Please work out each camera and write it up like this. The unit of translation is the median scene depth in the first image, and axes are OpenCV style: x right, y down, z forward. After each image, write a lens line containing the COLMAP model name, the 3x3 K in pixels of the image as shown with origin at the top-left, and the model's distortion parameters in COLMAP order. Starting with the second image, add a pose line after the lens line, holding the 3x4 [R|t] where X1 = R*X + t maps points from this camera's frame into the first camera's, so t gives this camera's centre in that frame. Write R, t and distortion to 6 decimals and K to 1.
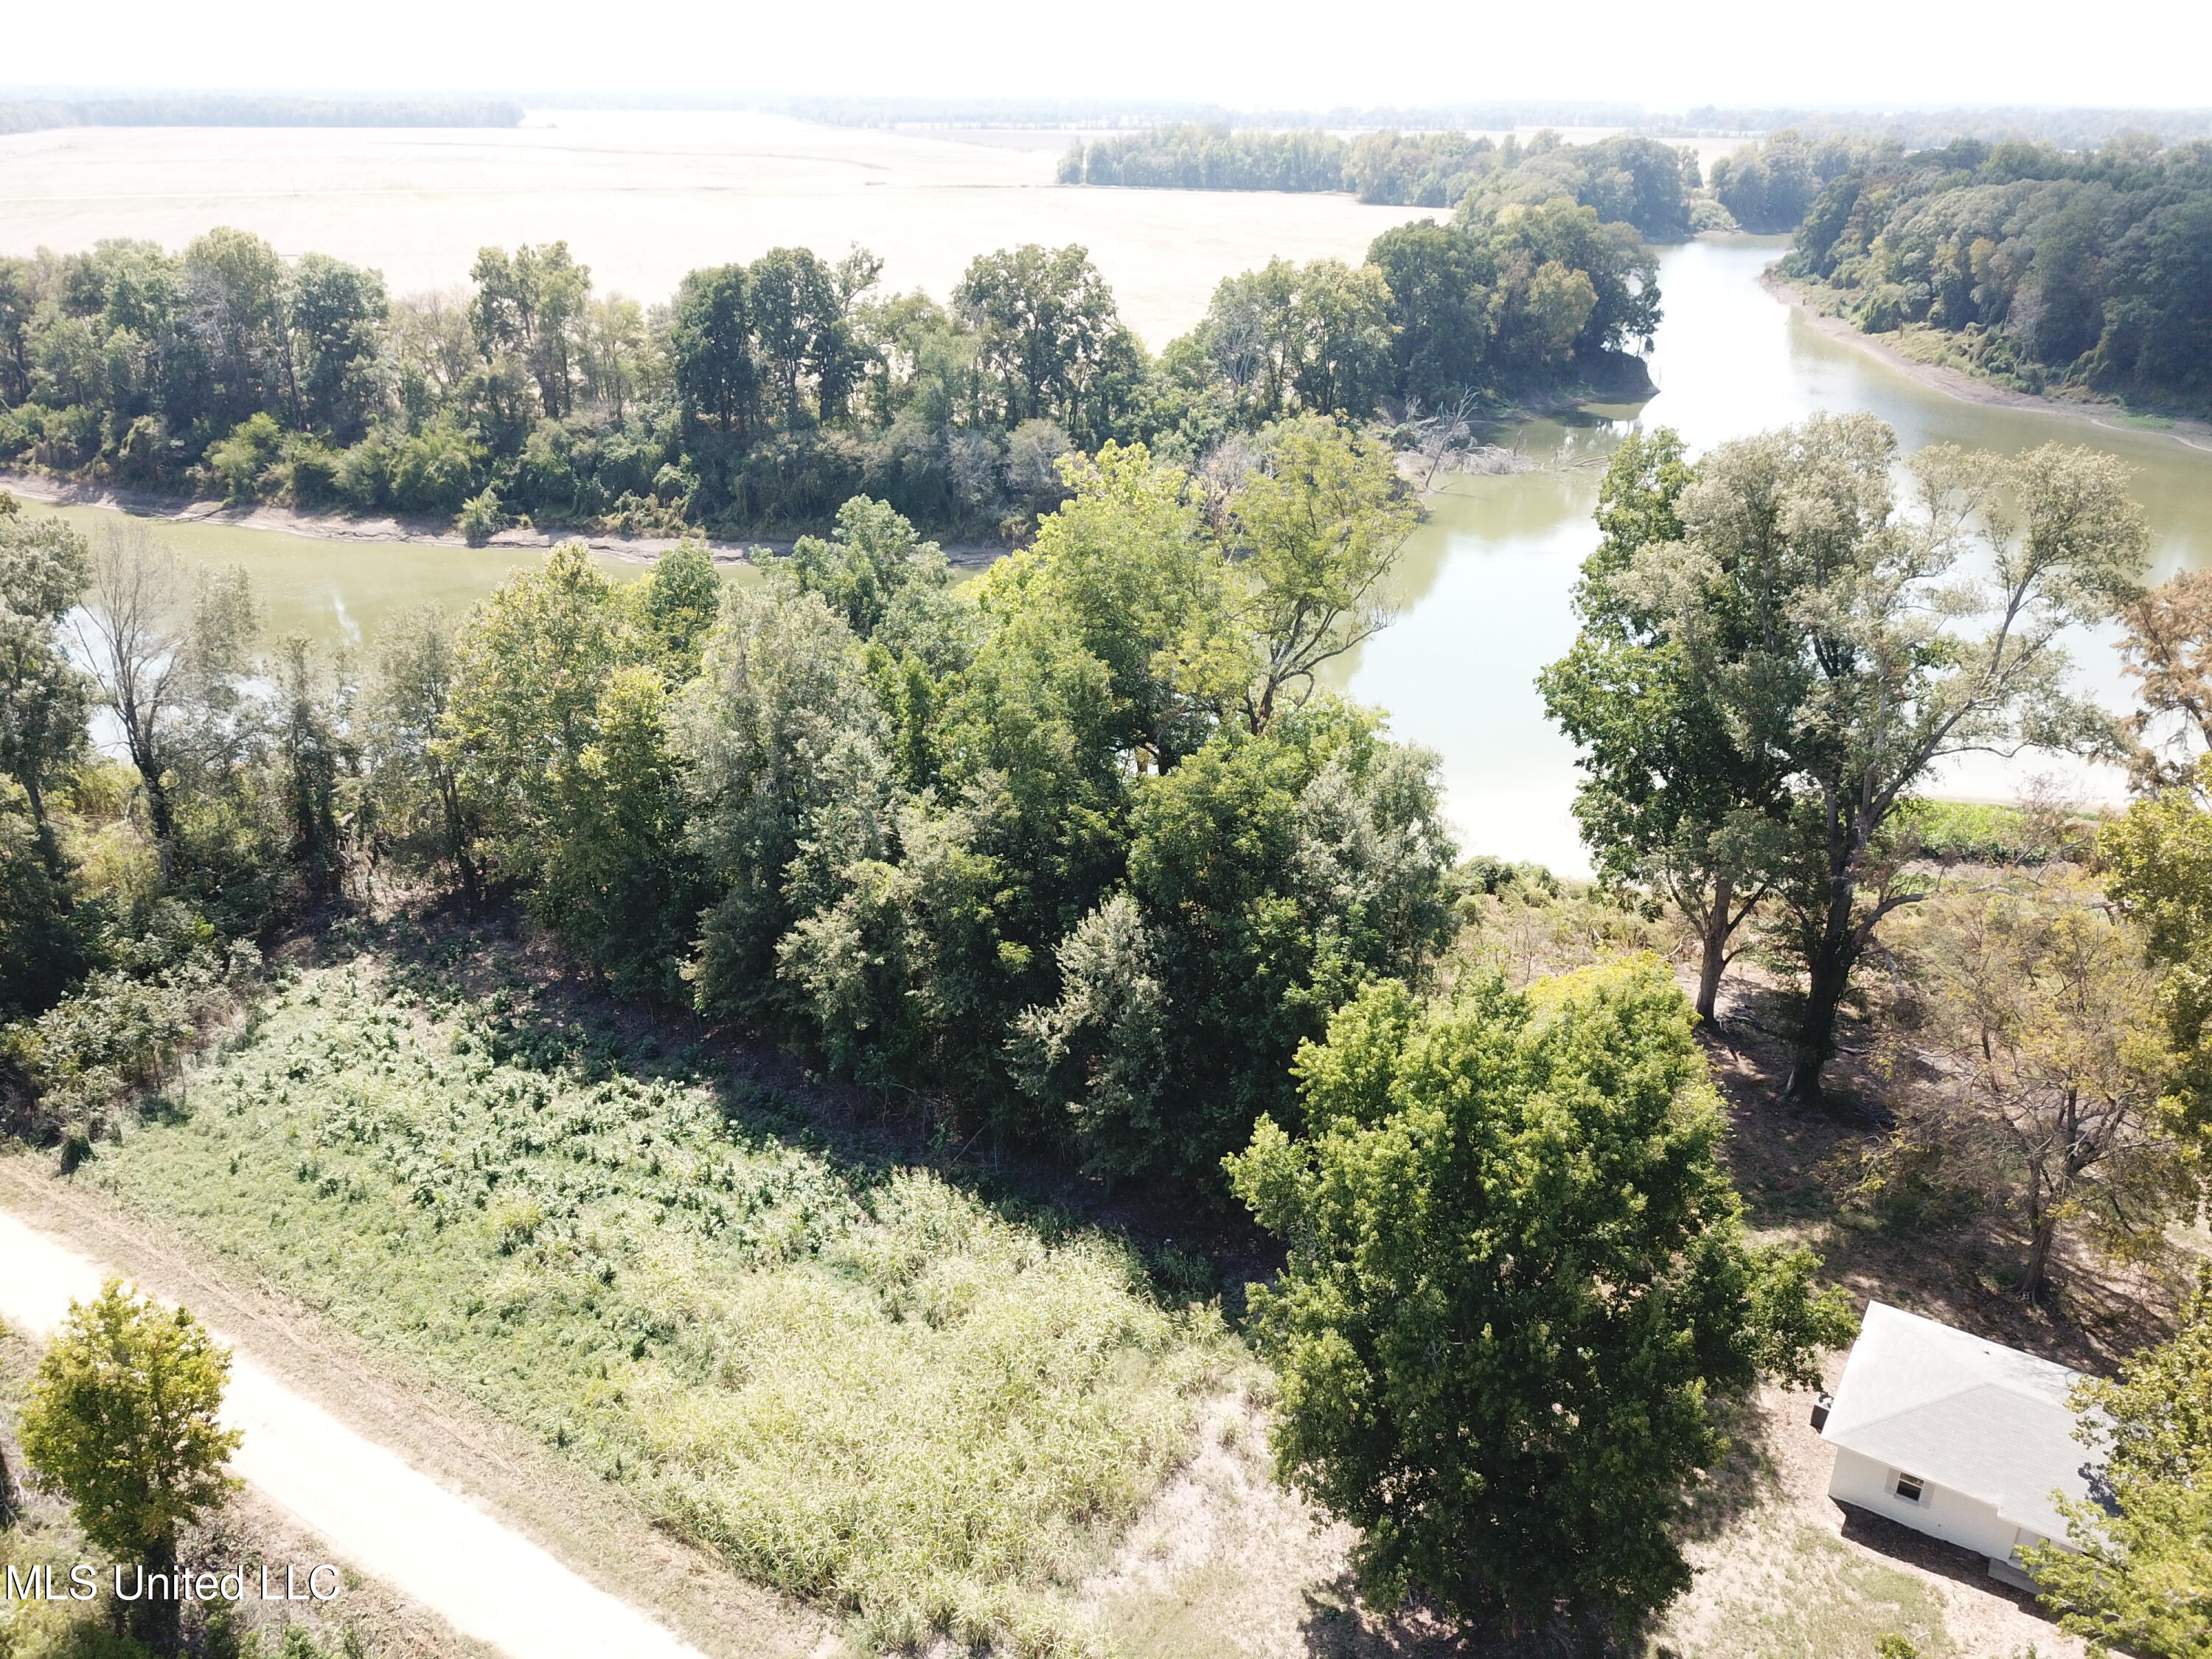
lens RADIAL K [[1704.0, 0, 1106.0], [0, 1704.0, 829.5], [0, 0, 1]] dist [0.008545, -0.004911]
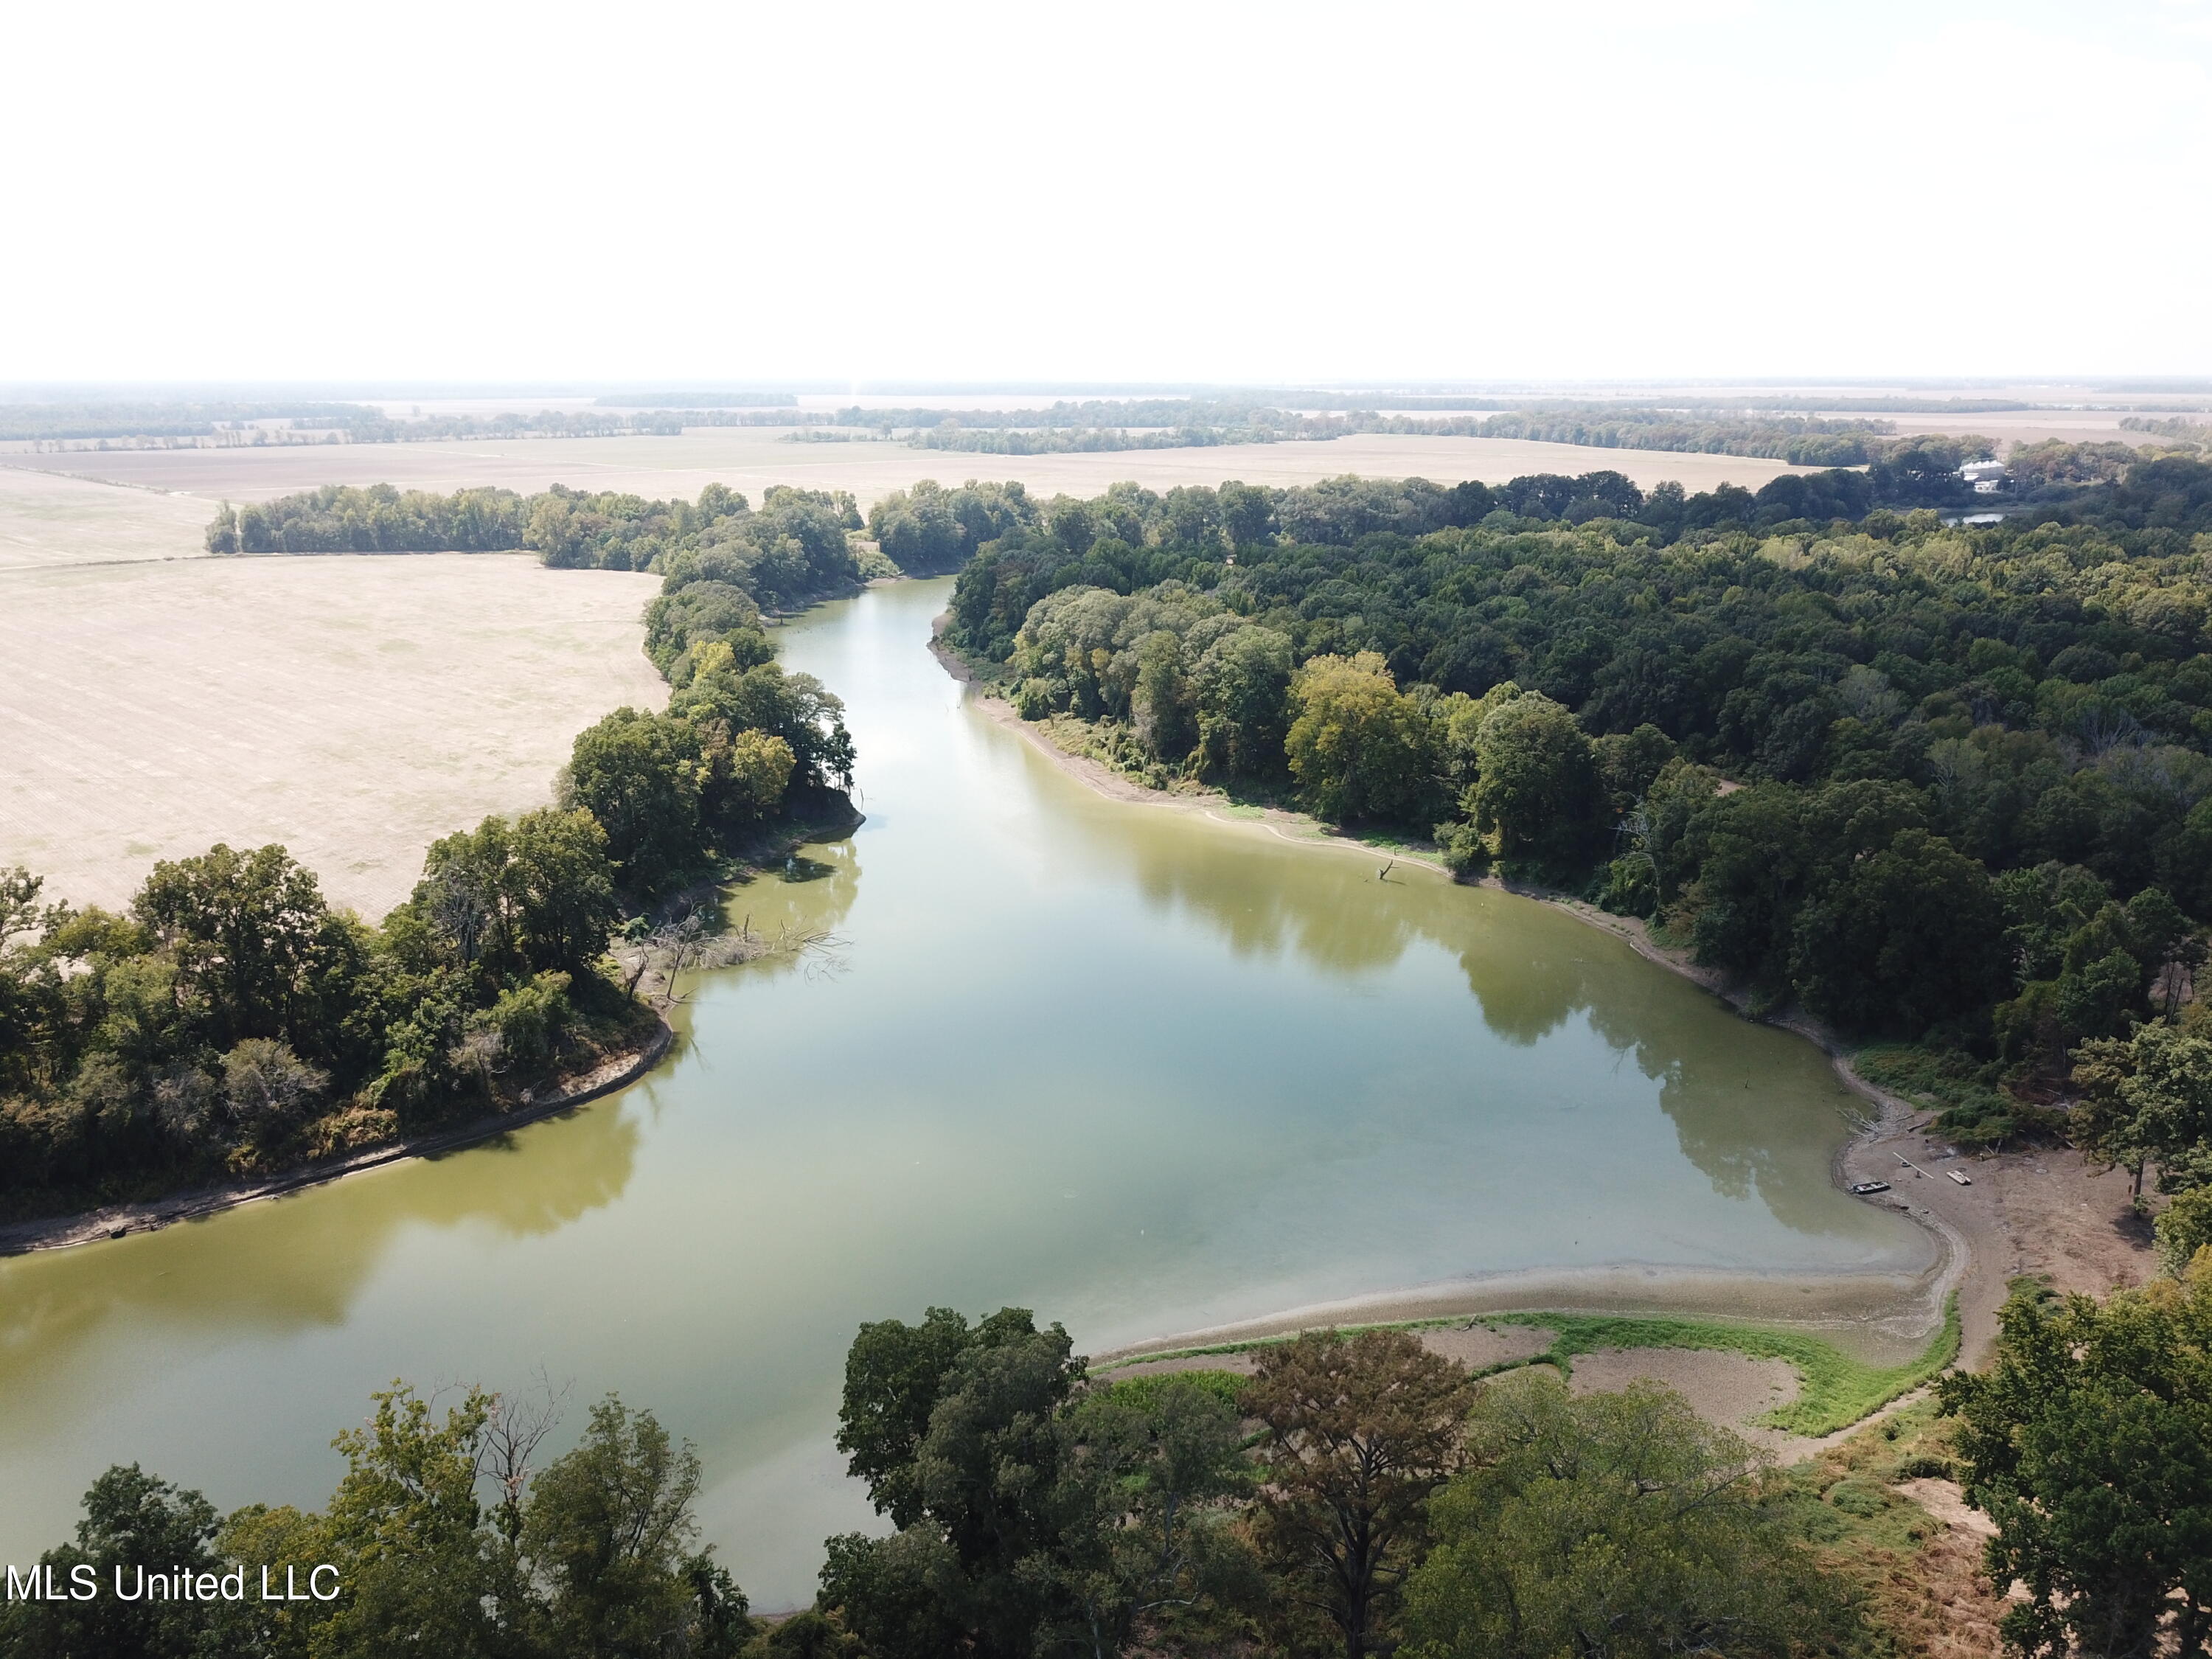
lens RADIAL K [[1694.9, 0, 1106.0], [0, 1694.9, 829.5], [0, 0, 1]] dist [0.006267, -0.001644]
pose [[0.897281, -0.125210, 0.423331, 0.000719], [0.184686, 0.977454, -0.102351, -0.166499], [-0.400971, 0.170021, 0.900175, -0.075748]]
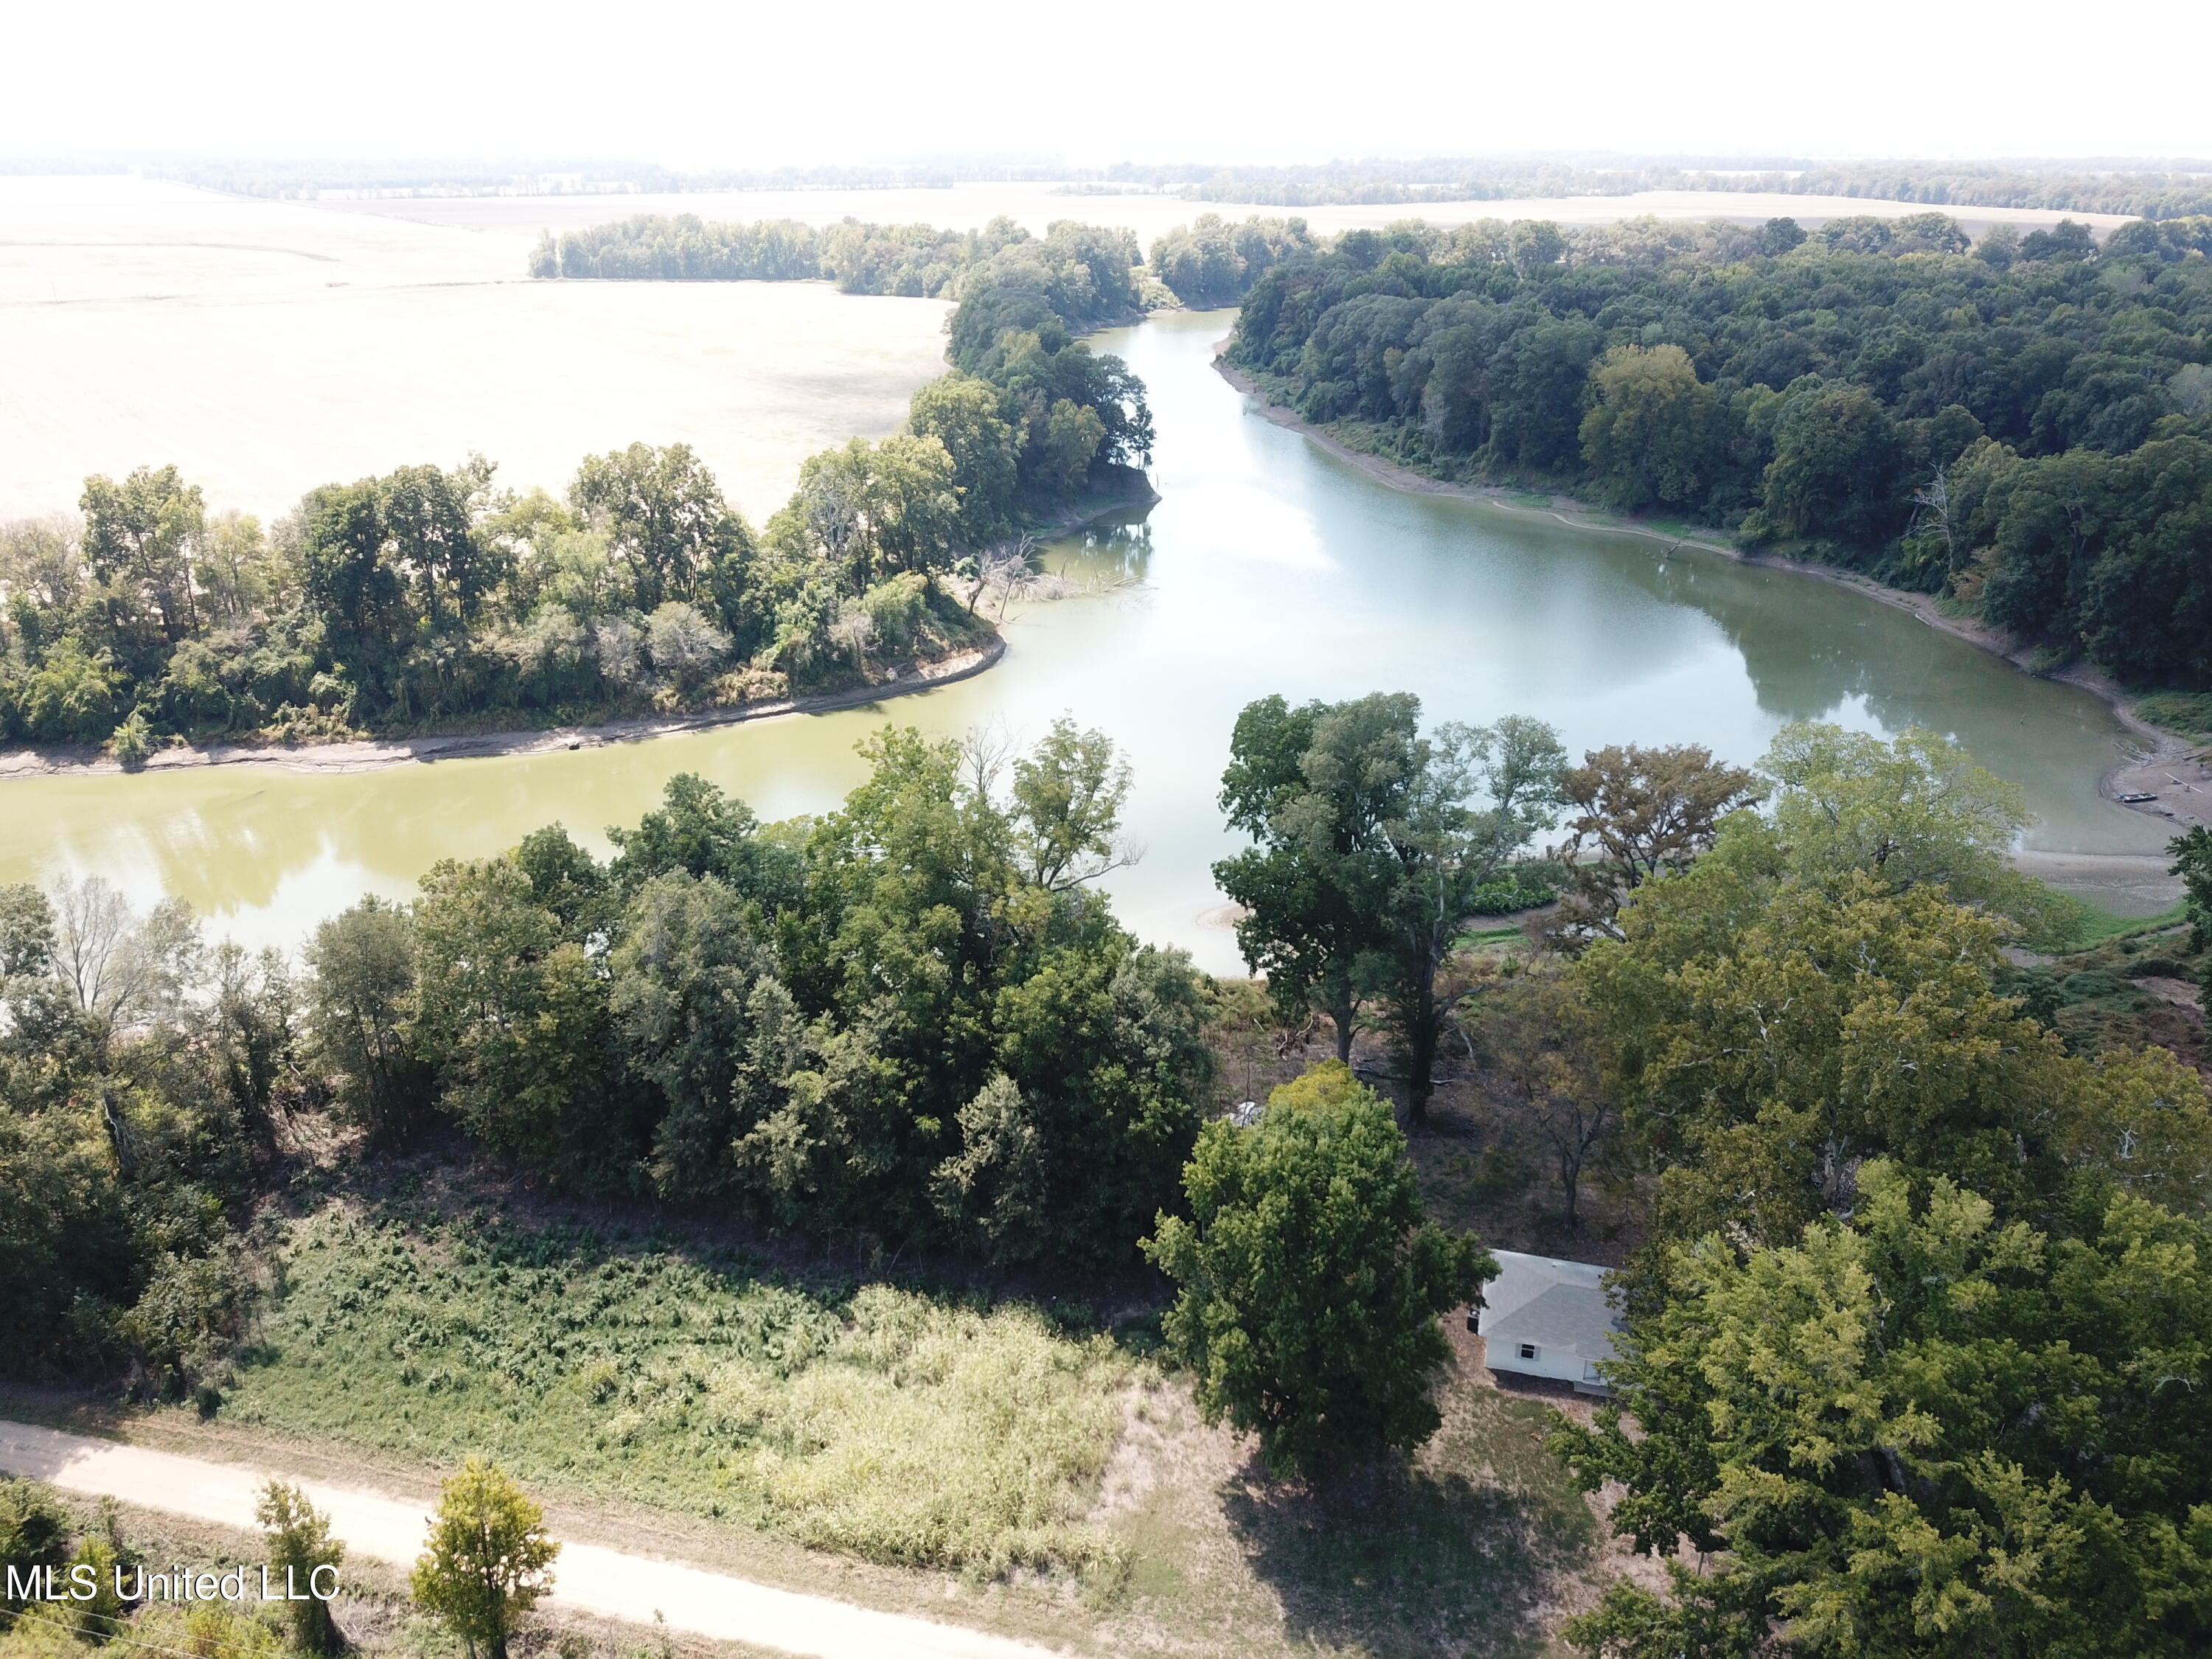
lens RADIAL K [[1691.9, 0, 1106.0], [0, 1691.9, 829.5], [0, 0, 1]] dist [0.015215, -0.016040]
pose [[0.953048, -0.123384, 0.276543, -0.093756], [0.128712, 0.991681, -0.001126, -0.052586], [-0.274104, 0.036668, 0.961001, -0.150252]]
